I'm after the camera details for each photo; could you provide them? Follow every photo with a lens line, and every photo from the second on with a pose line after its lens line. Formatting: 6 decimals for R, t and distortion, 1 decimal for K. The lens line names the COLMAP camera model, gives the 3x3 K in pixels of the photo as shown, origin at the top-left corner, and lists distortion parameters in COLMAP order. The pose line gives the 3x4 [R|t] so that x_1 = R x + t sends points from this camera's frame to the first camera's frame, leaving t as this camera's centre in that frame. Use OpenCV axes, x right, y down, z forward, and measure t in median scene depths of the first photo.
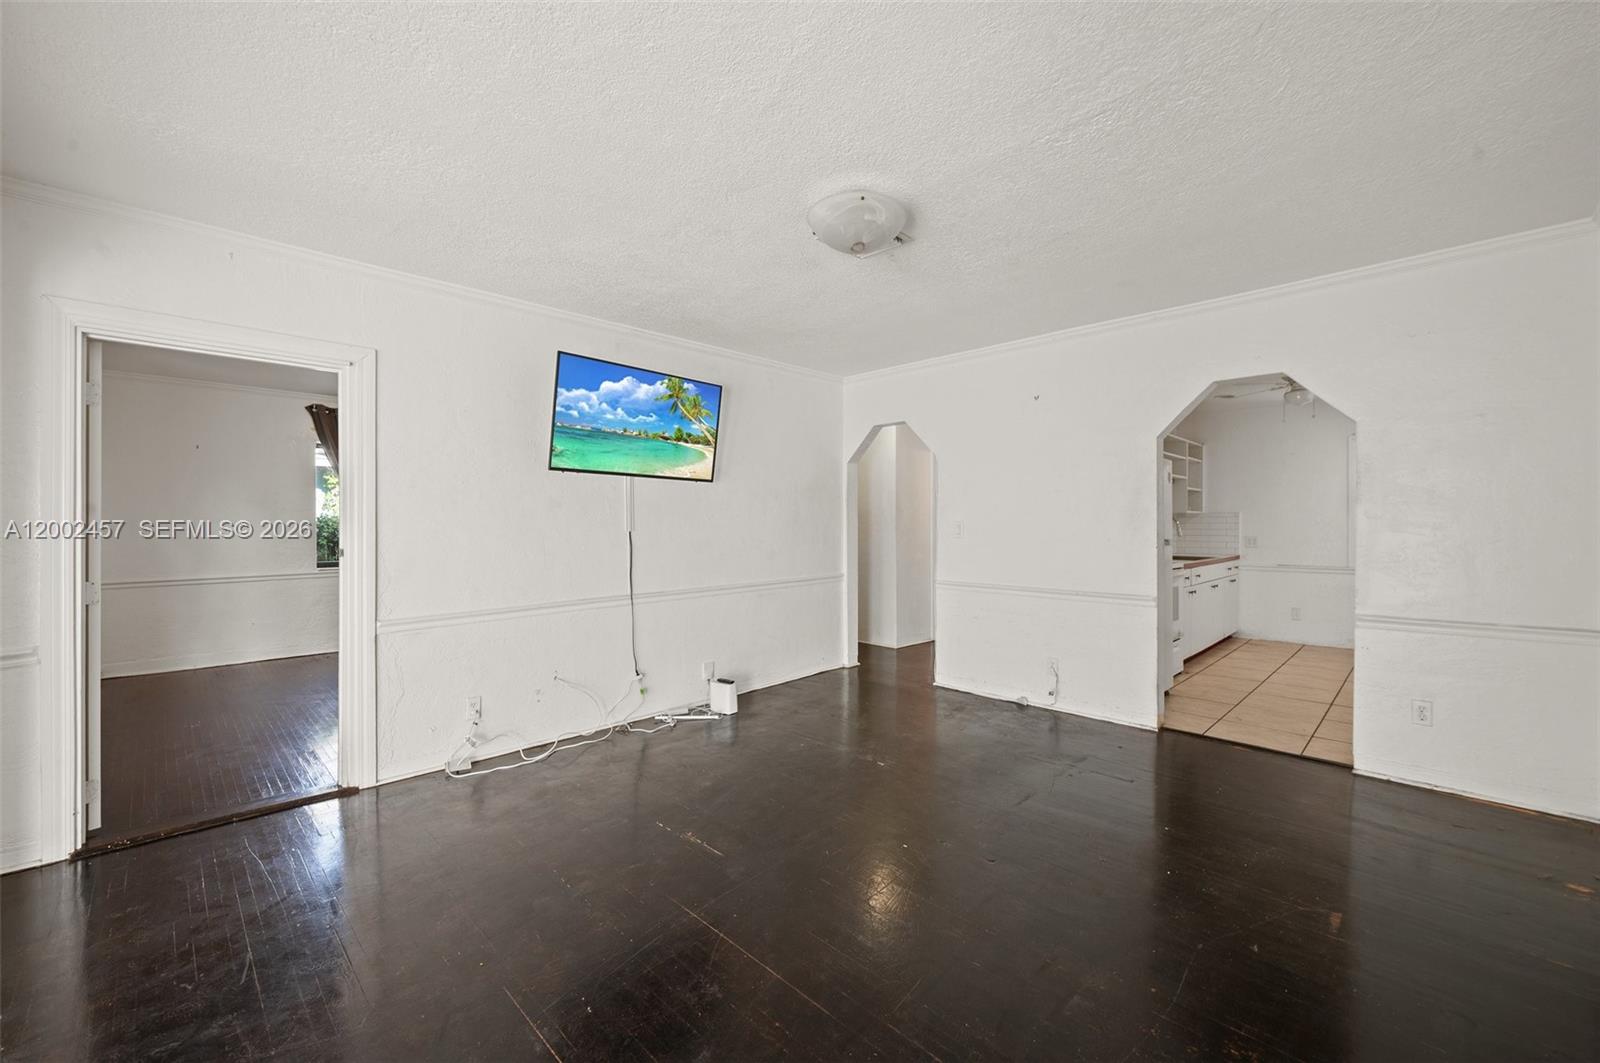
lens RADIAL K [[650.5, 0, 817.8], [0, 650.5, 557.5], [0, 0, 1]] dist [-0.003122, 0.000958]
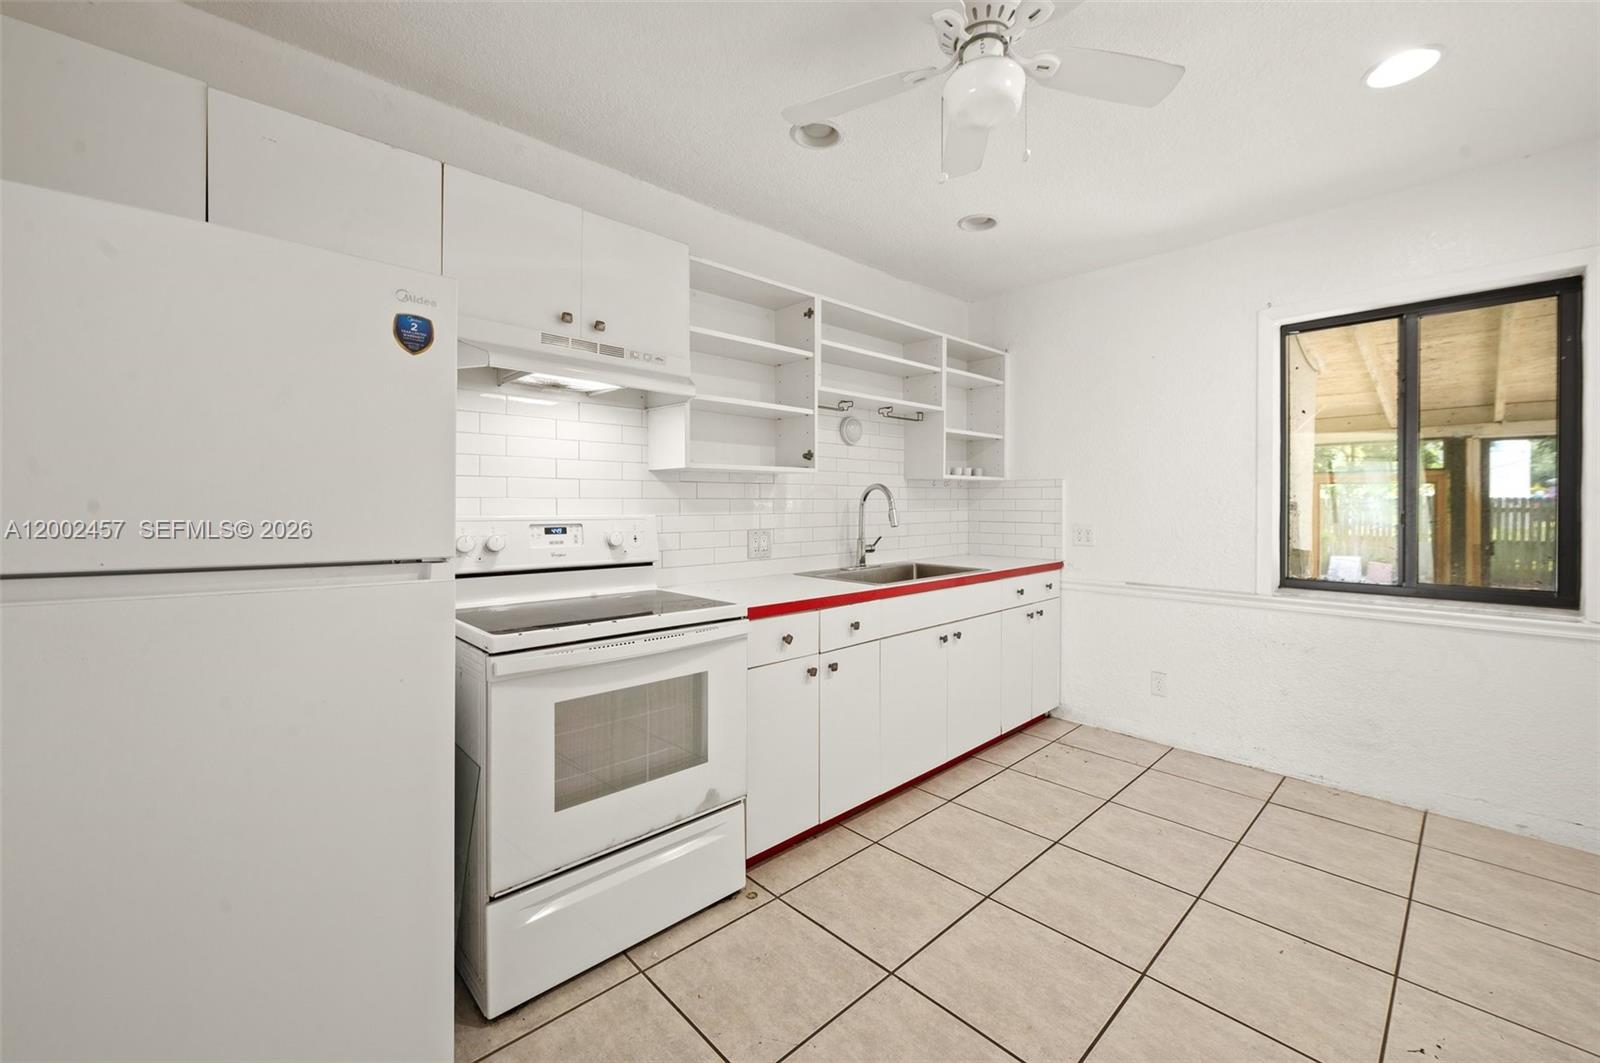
lens RADIAL K [[650.5, 0, 815.8], [0, 650.5, 536.6], [0, 0, 1]] dist [-0.003122, 0.000958]
pose [[0.999531, 0.011120, -0.028518, 0.852231], [-0.010737, 0.999850, 0.013556, -0.051495], [0.028664, -0.013243, 0.999501, 0.866739]]
